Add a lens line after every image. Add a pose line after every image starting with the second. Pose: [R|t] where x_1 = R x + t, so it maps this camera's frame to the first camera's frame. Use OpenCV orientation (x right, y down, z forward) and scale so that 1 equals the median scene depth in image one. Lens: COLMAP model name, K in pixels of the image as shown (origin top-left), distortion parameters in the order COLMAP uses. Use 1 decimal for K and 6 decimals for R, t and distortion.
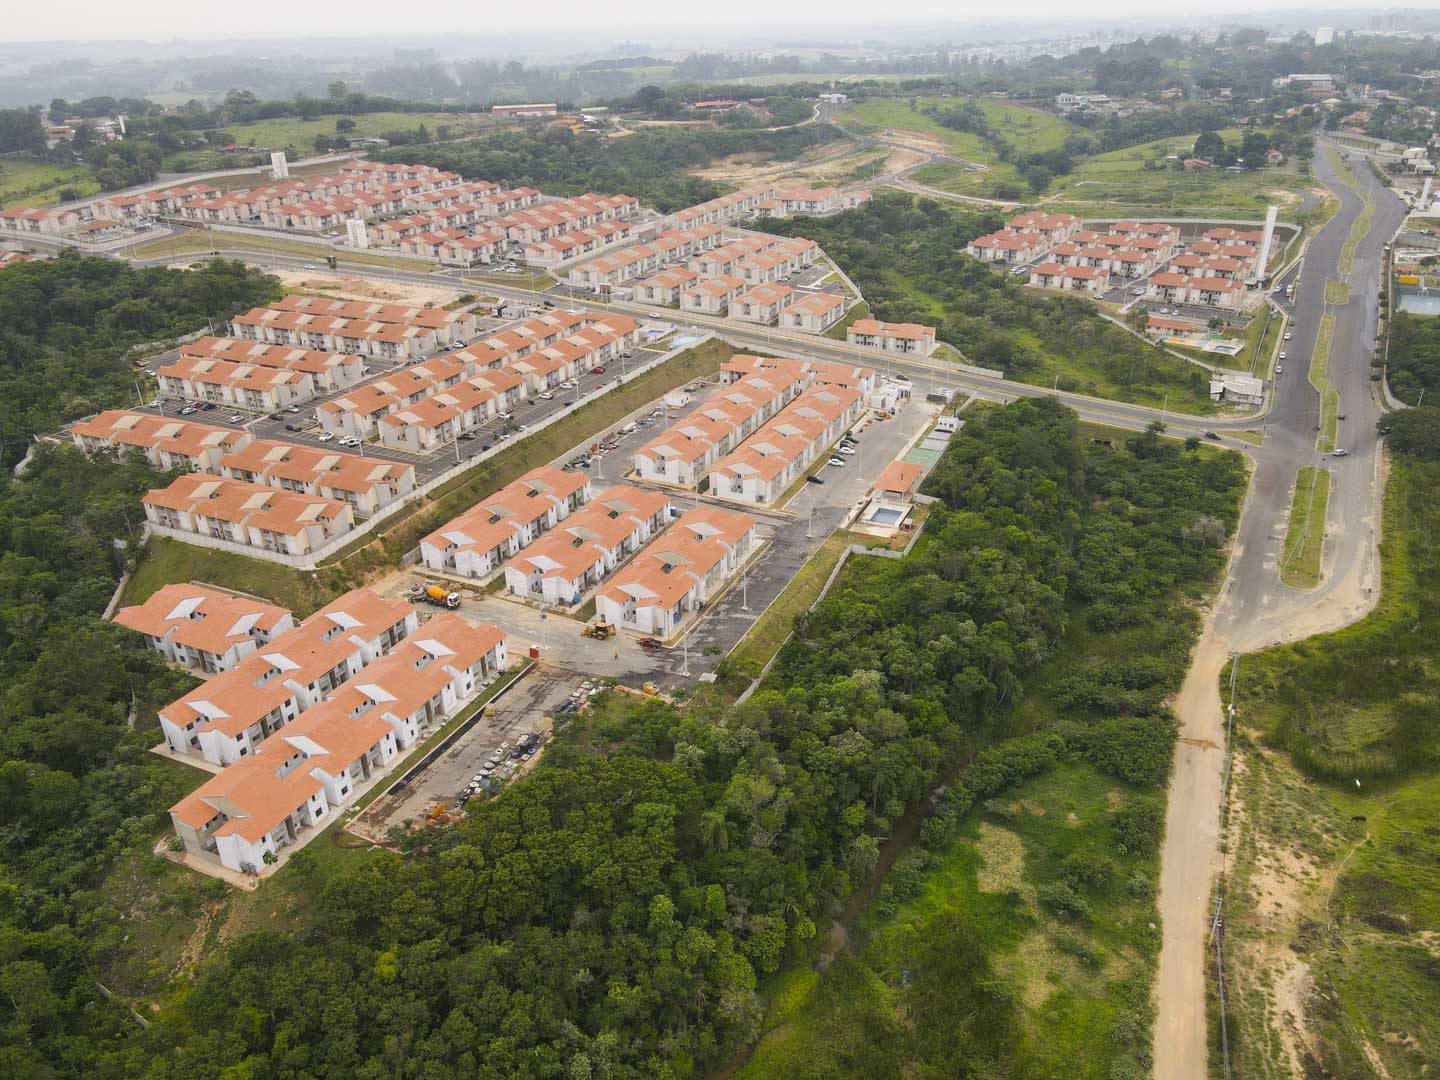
lens RADIAL K [[1046.7, 0, 723.5], [0, 1046.7, 564.9], [0, 0, 1]] dist [0.006703, 0.011055]
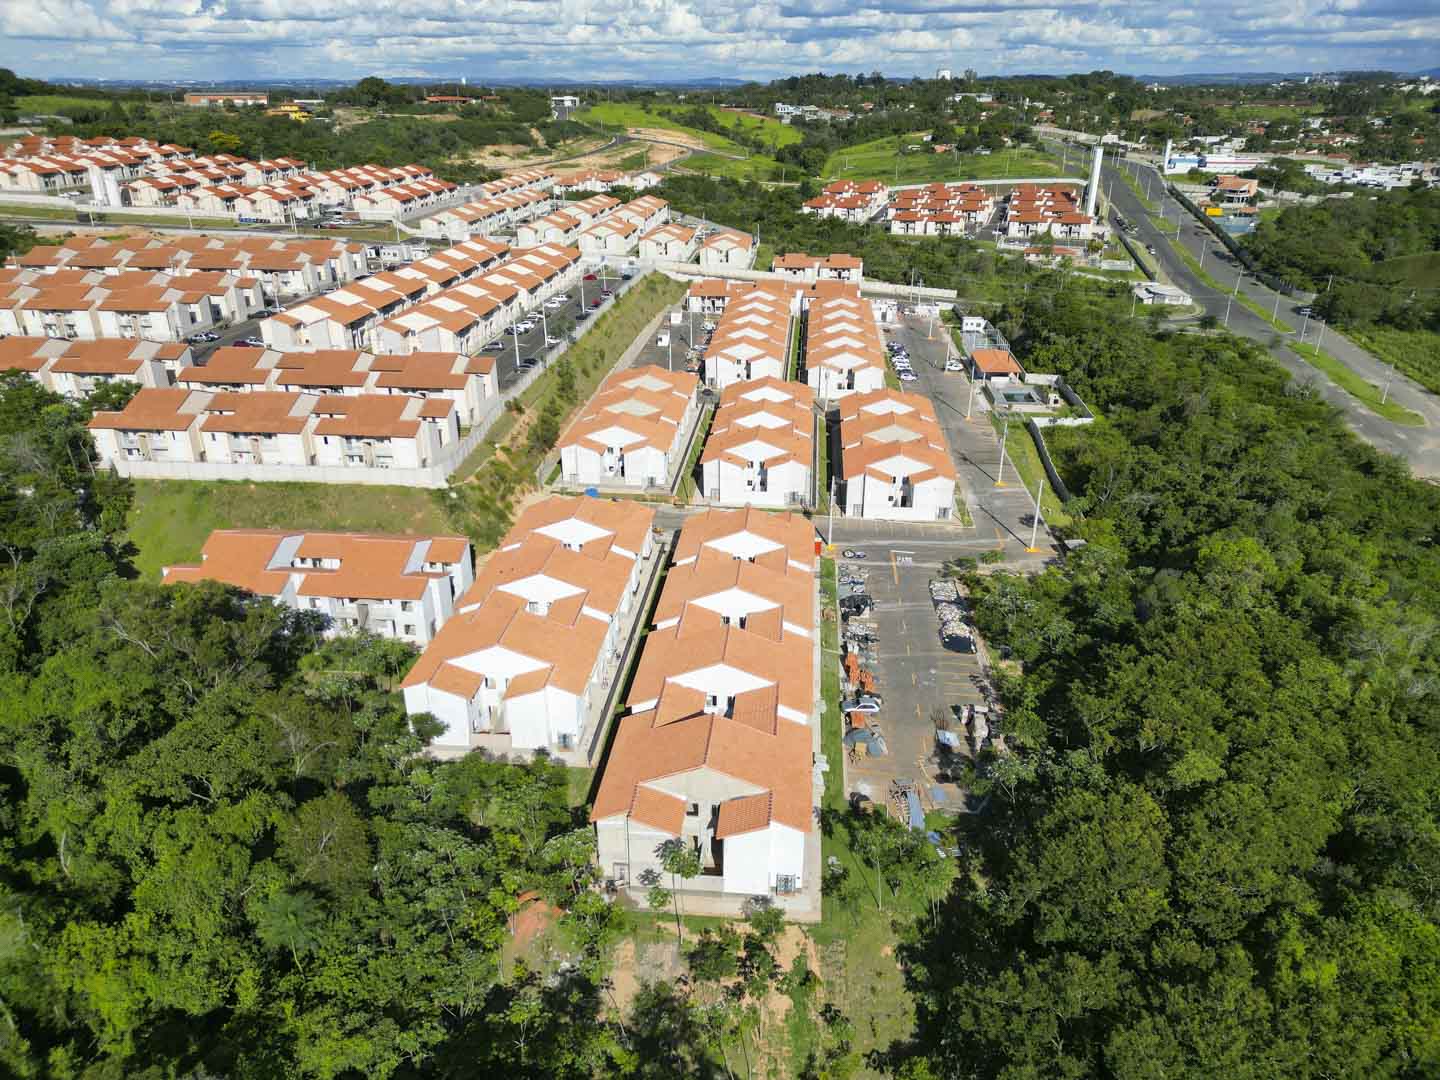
lens RADIAL K [[1018.0, 0, 725.6], [0, 1018.0, 537.7], [0, 0, 1]] dist [0.068612, -0.062249]
pose [[0.938784, -0.119733, 0.323031, -0.302829], [0.142917, 0.988524, -0.048943, 0.064270], [-0.313464, 0.092113, 0.945122, 0.235476]]
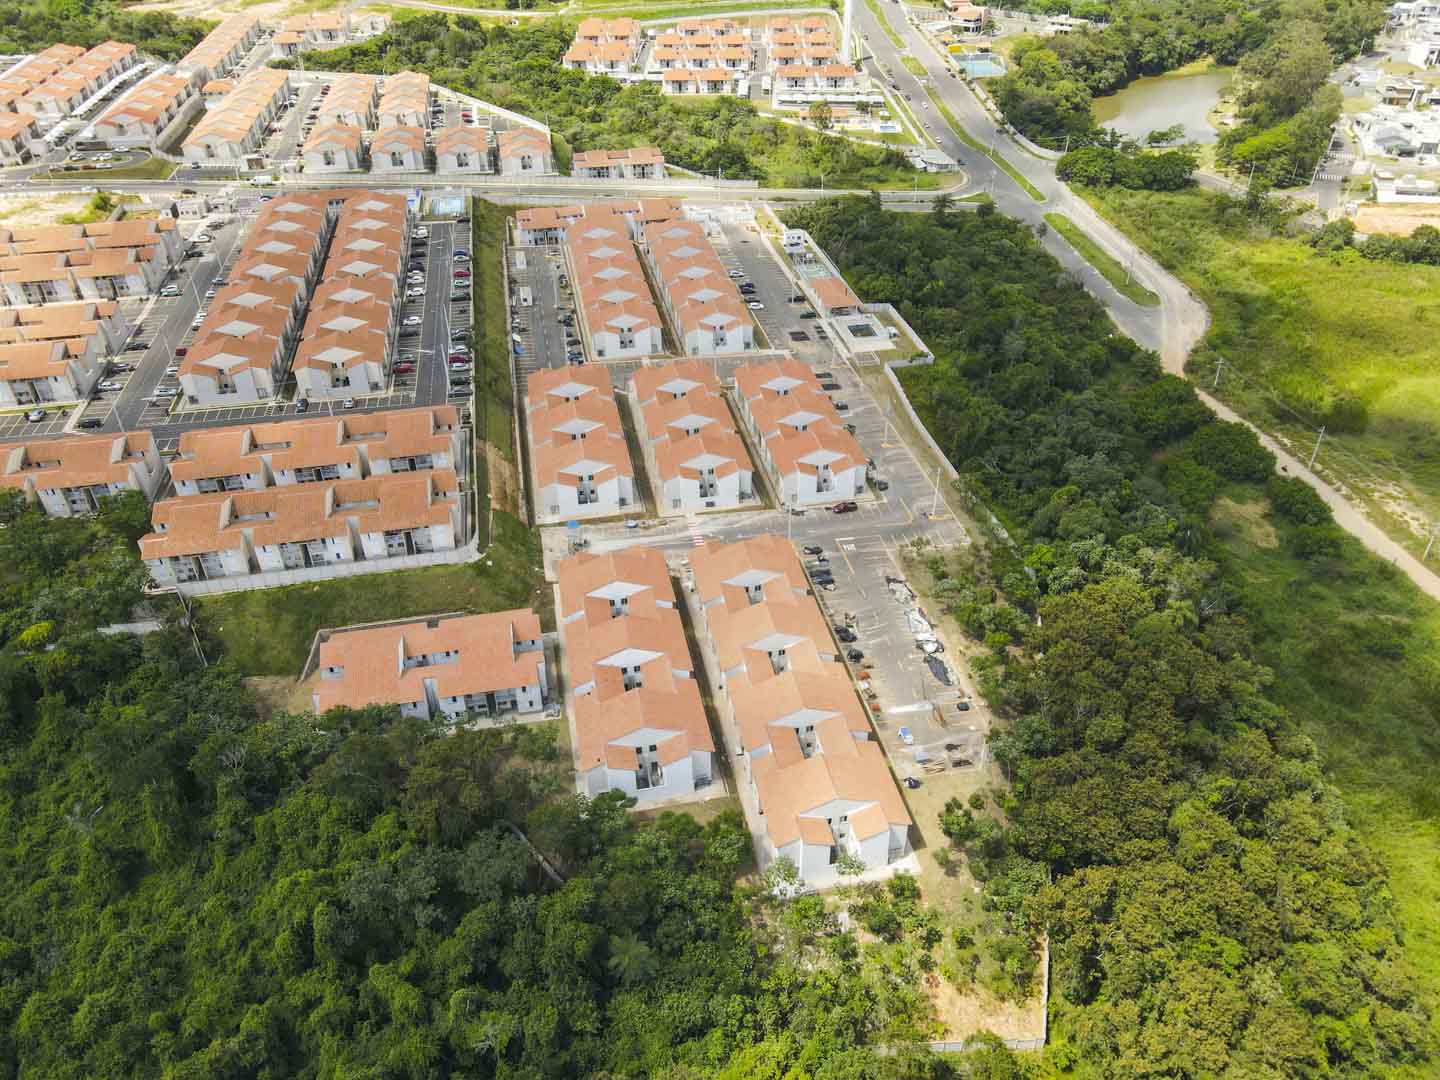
lens RADIAL K [[1060.9, 0, 734.5], [0, 1060.9, 538.6], [0, 0, 1]] dist [0.005815, 0.009163]
pose [[0.802192, -0.332241, 0.496088, -0.432509], [0.269010, 0.942885, 0.196472, -0.077561], [-0.533030, -0.024156, 0.845751, 0.165453]]
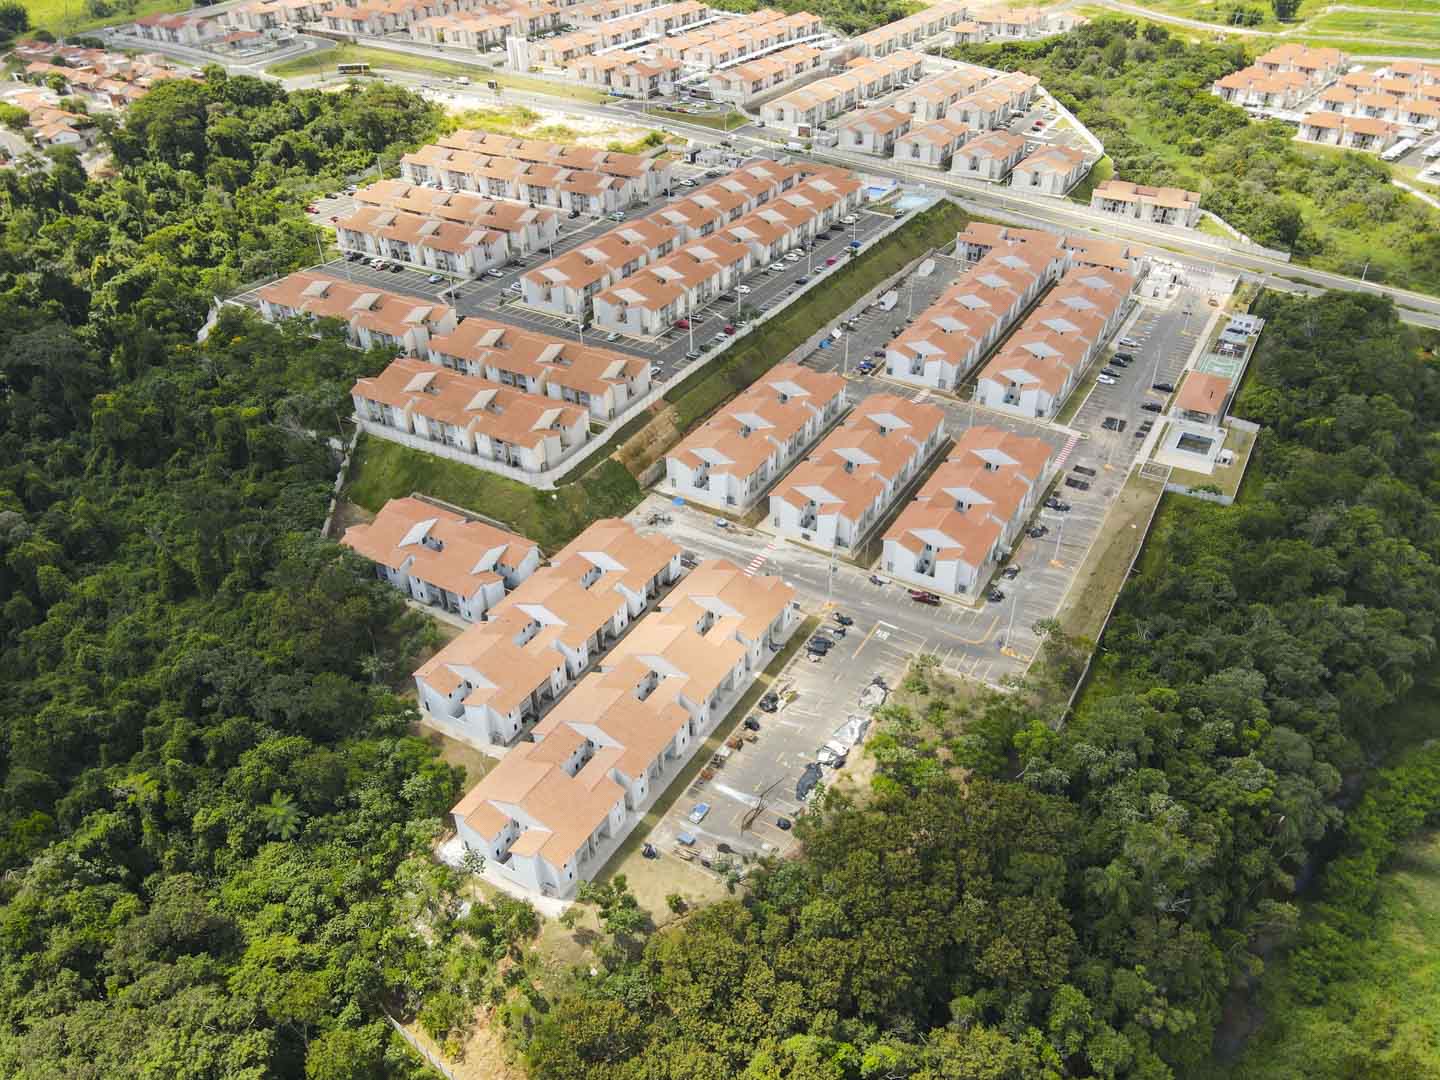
lens RADIAL K [[1046.7, 0, 723.5], [0, 1046.7, 564.9], [0, 0, 1]] dist [0.006703, 0.011055]
pose [[0.995394, 0.063044, -0.072229, -0.128611], [-0.051397, 0.986877, 0.153075, -0.050548], [0.080931, -0.148657, 0.985571, 0.107923]]
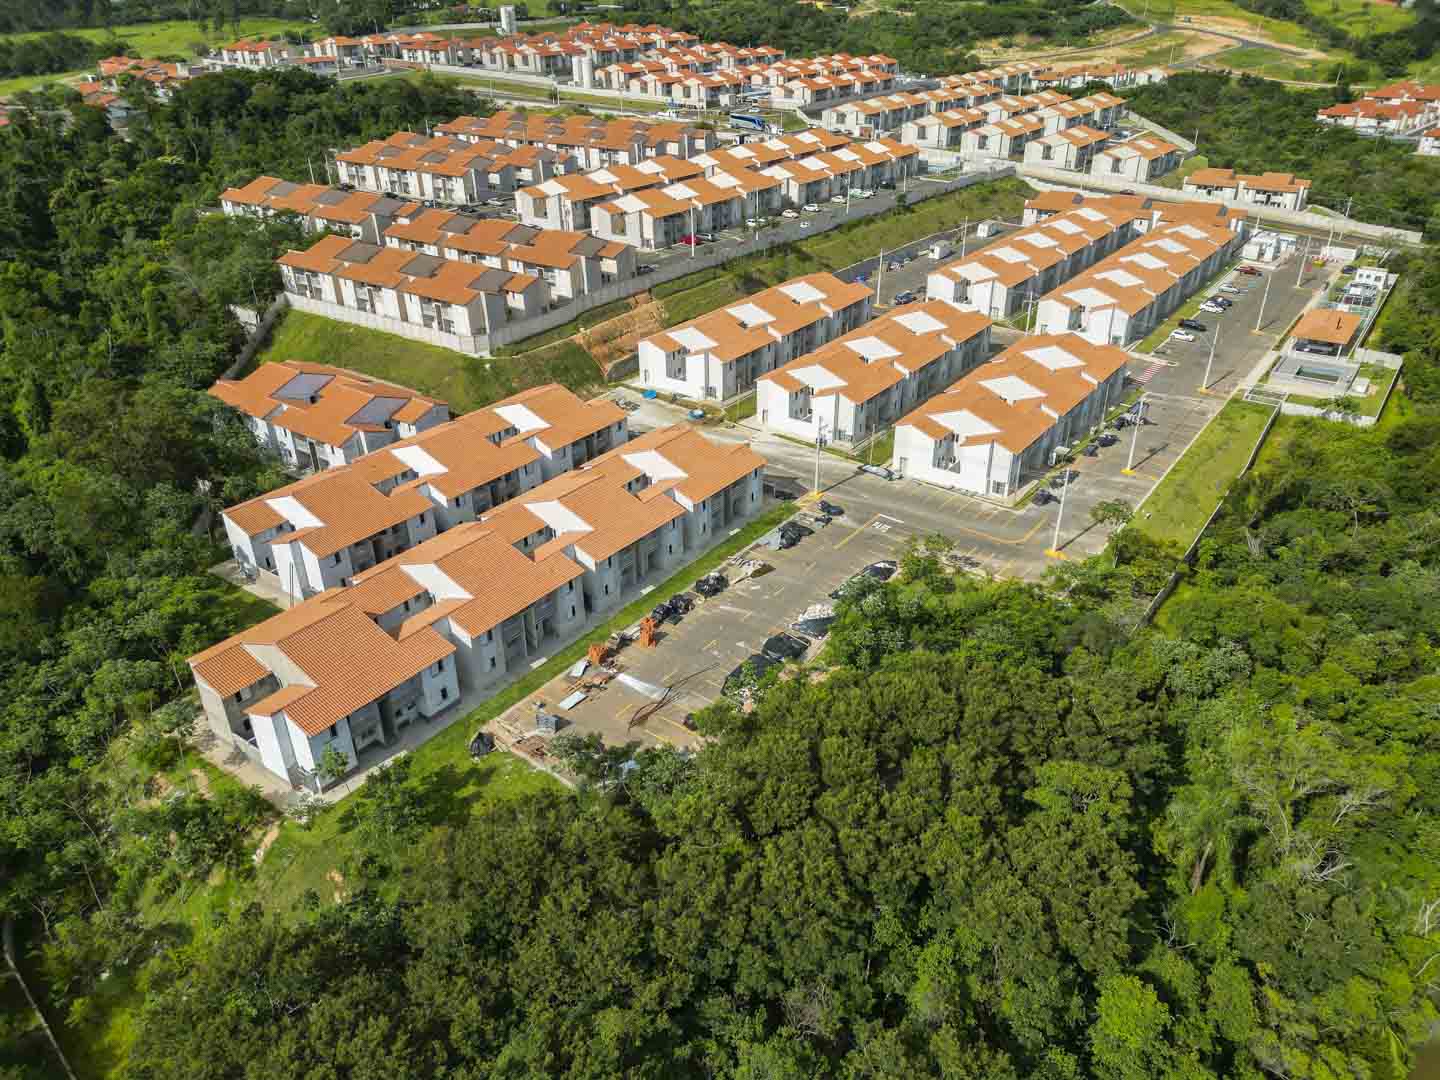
lens RADIAL K [[1018.0, 0, 725.6], [0, 1018.0, 537.7], [0, 0, 1]] dist [0.068612, -0.062249]
pose [[0.981676, 0.098280, -0.163257, -0.078652], [-0.095562, 0.995123, 0.024438, 0.062918], [0.164862, -0.008389, 0.986281, 0.247178]]
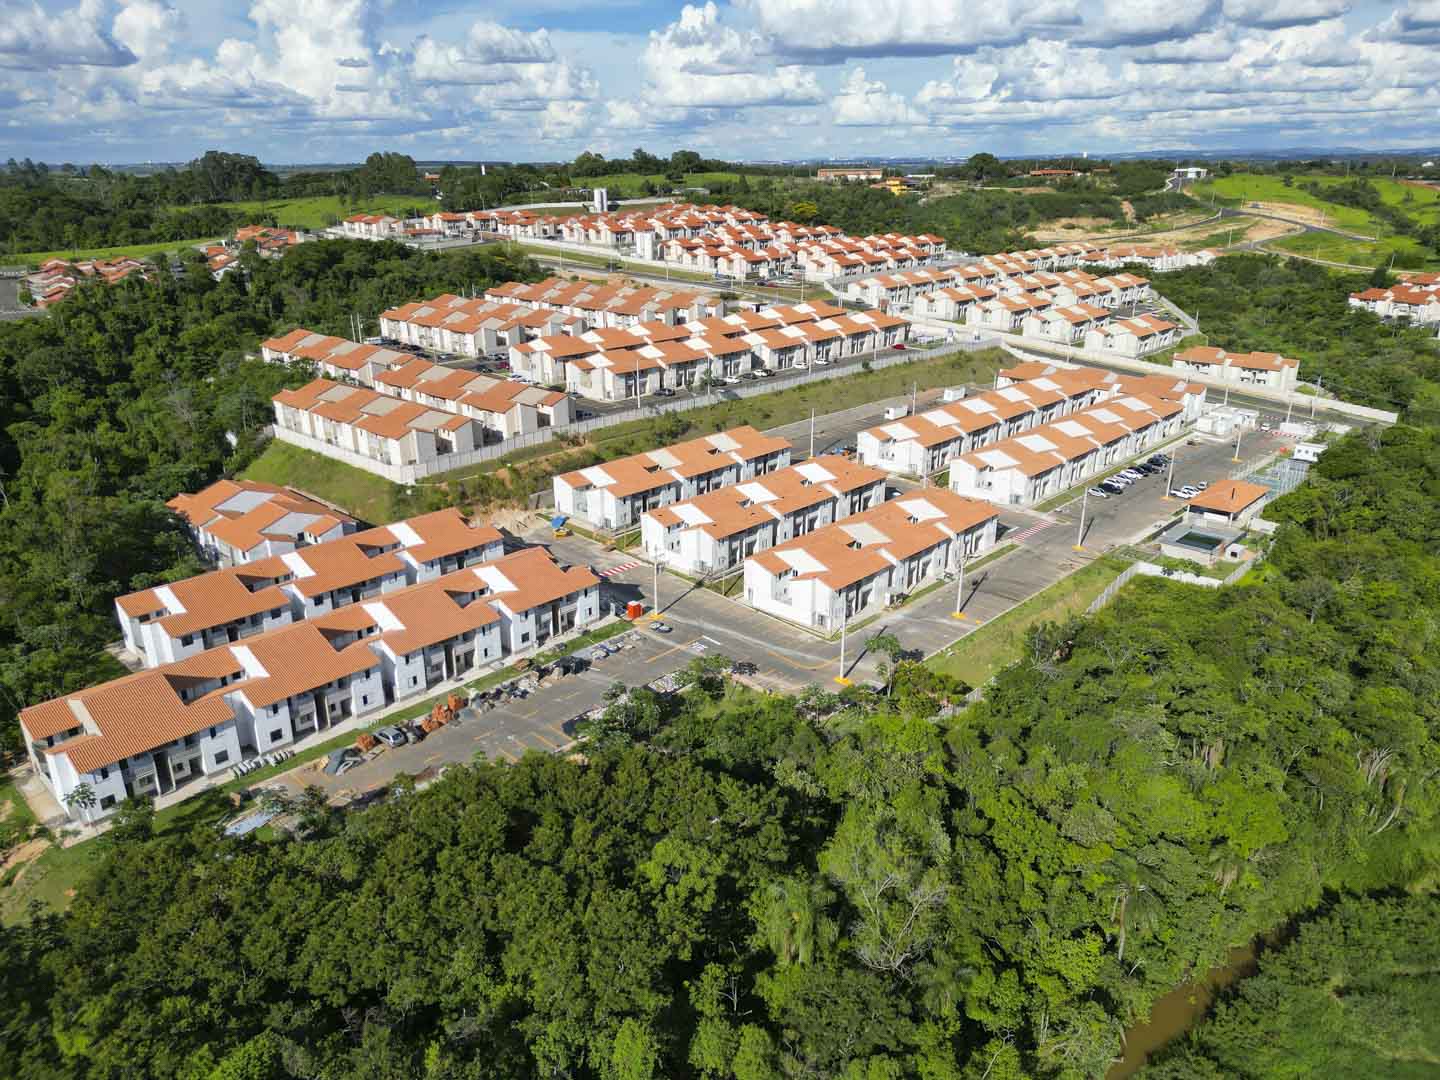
lens RADIAL K [[1018.0, 0, 725.6], [0, 1018.0, 537.7], [0, 0, 1]] dist [0.068612, -0.062249]
pose [[0.950795, 0.122890, -0.284406, 0.042984], [-0.158091, 0.981908, -0.104235, 0.060198], [0.266451, 0.144068, 0.953021, 0.227084]]
